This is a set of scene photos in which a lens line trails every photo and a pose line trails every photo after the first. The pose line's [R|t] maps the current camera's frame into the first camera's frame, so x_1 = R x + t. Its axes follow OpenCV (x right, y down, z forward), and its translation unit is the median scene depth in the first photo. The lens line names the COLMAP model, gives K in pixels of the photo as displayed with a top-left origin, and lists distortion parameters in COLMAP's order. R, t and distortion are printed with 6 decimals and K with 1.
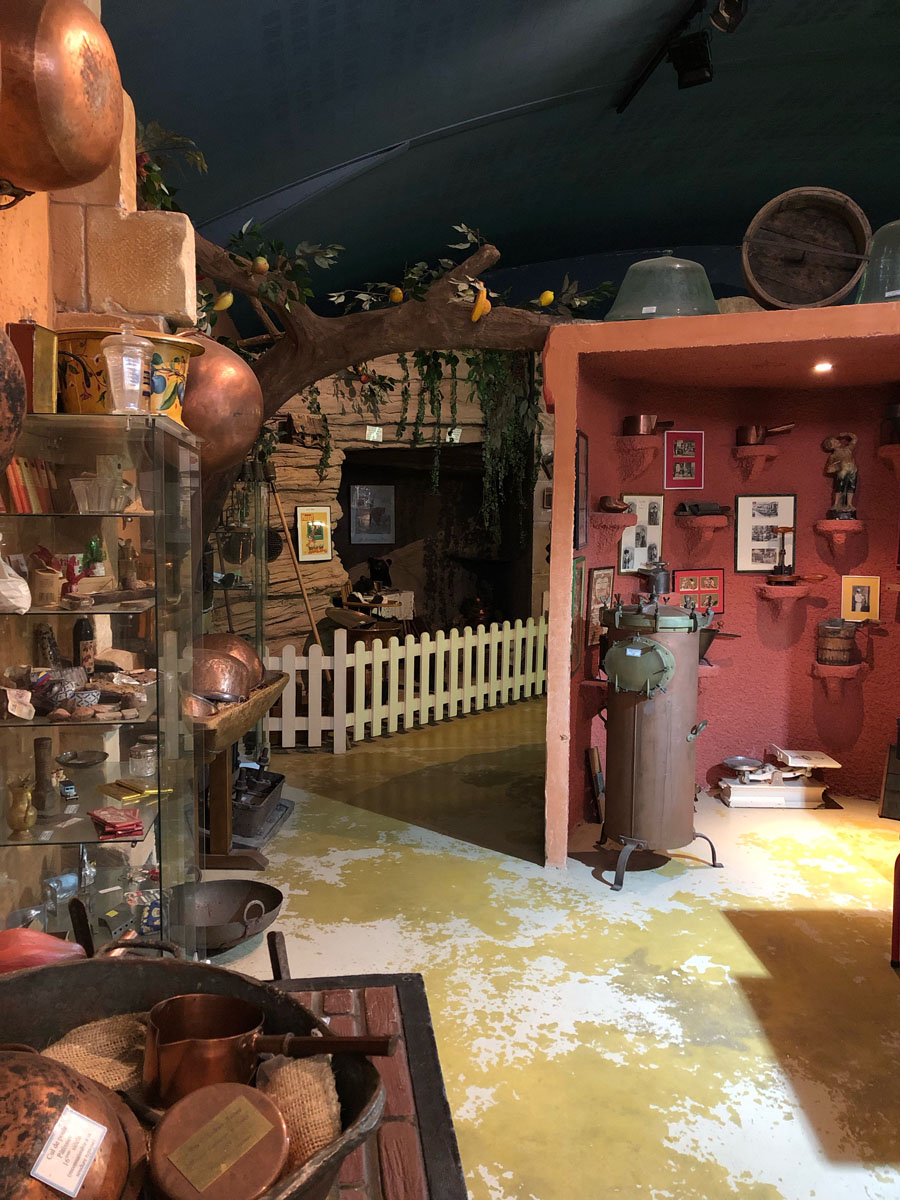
lens RADIAL K [[956.3, 0, 450.0], [0, 956.3, 600.0], [0, 0, 1]] dist [-0.011179, -0.005008]
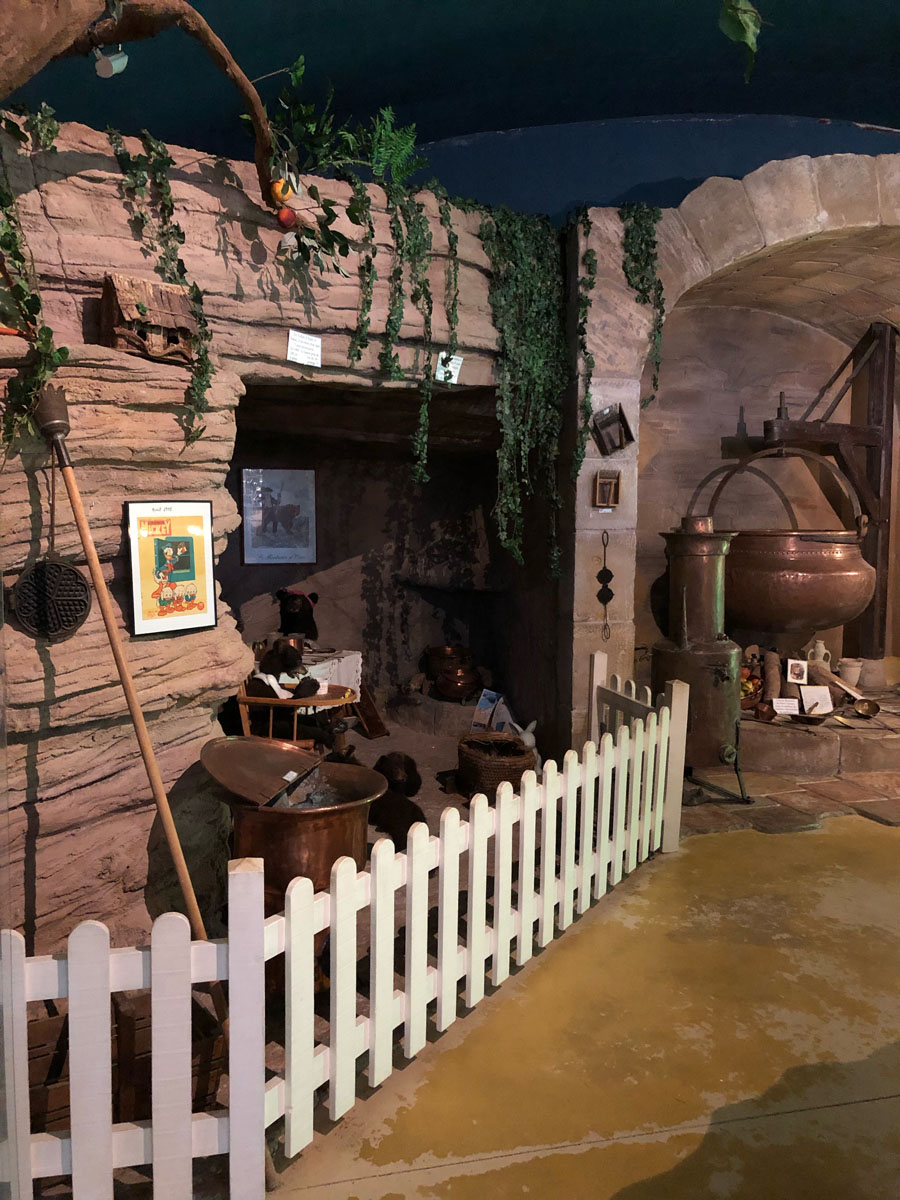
lens RADIAL K [[956.3, 0, 450.0], [0, 956.3, 600.0], [0, 0, 1]] dist [-0.011179, -0.005008]
pose [[0.992586, -0.008143, 0.121270, -0.066156], [0.007833, 0.999965, 0.003028, -0.050531], [-0.121291, -0.002056, 0.992615, 0.521752]]
